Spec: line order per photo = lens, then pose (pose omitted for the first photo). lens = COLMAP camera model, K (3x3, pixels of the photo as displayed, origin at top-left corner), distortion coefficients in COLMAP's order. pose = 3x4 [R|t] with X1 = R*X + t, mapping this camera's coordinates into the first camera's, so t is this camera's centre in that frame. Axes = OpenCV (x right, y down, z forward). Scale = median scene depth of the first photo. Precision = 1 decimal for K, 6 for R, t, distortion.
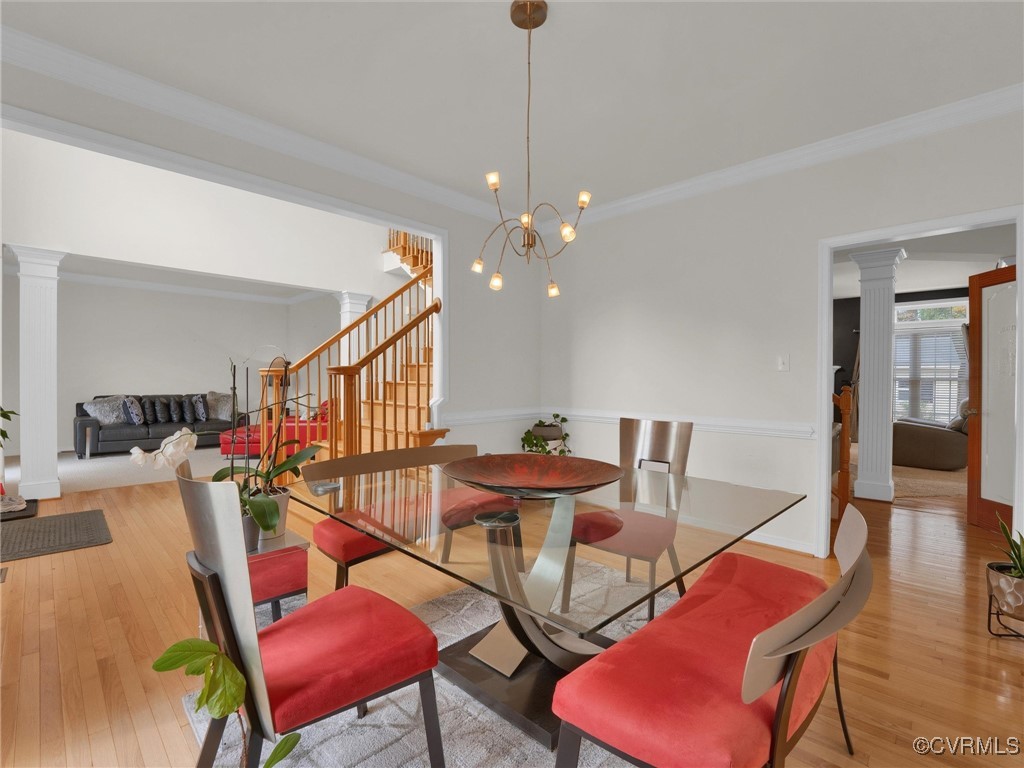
lens RADIAL K [[473.9, 0, 506.4], [0, 473.9, 380.2], [0, 0, 1]] dist [-0.027409, 0.000545]
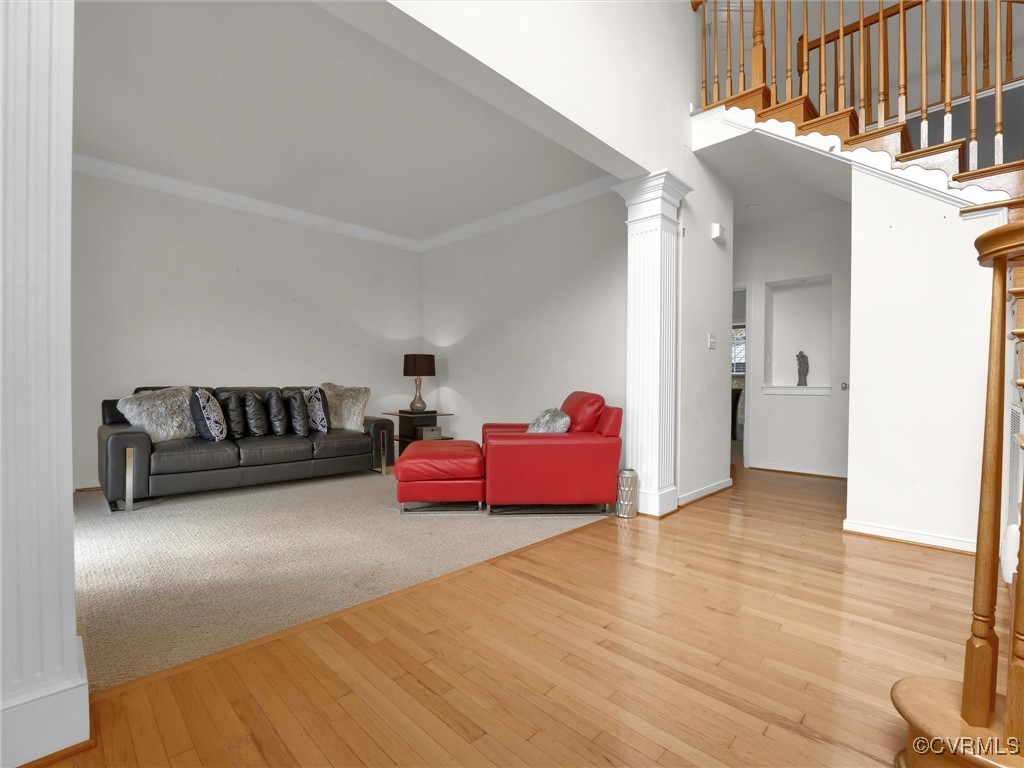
lens RADIAL K [[473.9, 0, 506.4], [0, 473.9, 380.2], [0, 0, 1]] dist [-0.027409, 0.000545]
pose [[0.999886, 0.001129, -0.015073, -0.438916], [-0.001262, 0.999960, -0.008846, 0.029582], [0.015062, 0.008864, 0.999847, 0.451917]]
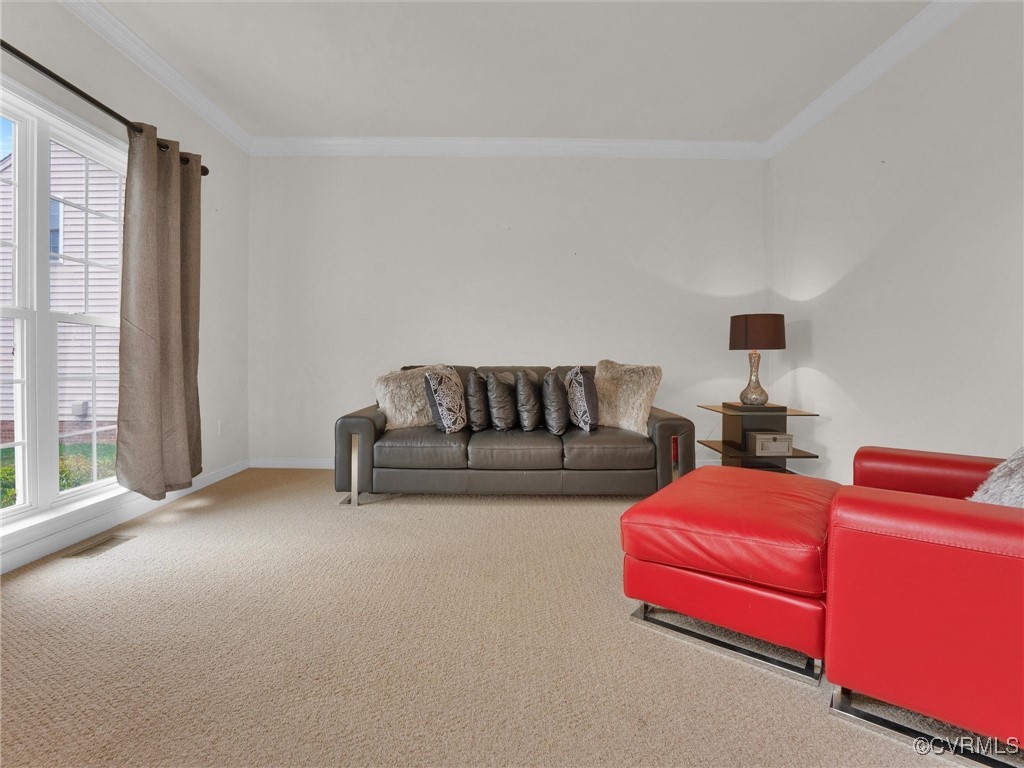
lens RADIAL K [[478.8, 0, 506.9], [0, 478.8, 365.3], [0, 0, 1]] dist [-0.028698, -0.000117]
pose [[0.700928, 0.001420, -0.713231, -0.425886], [-0.000221, 0.999998, 0.001773, 0.031358], [0.713232, -0.001085, 0.700927, 0.704603]]
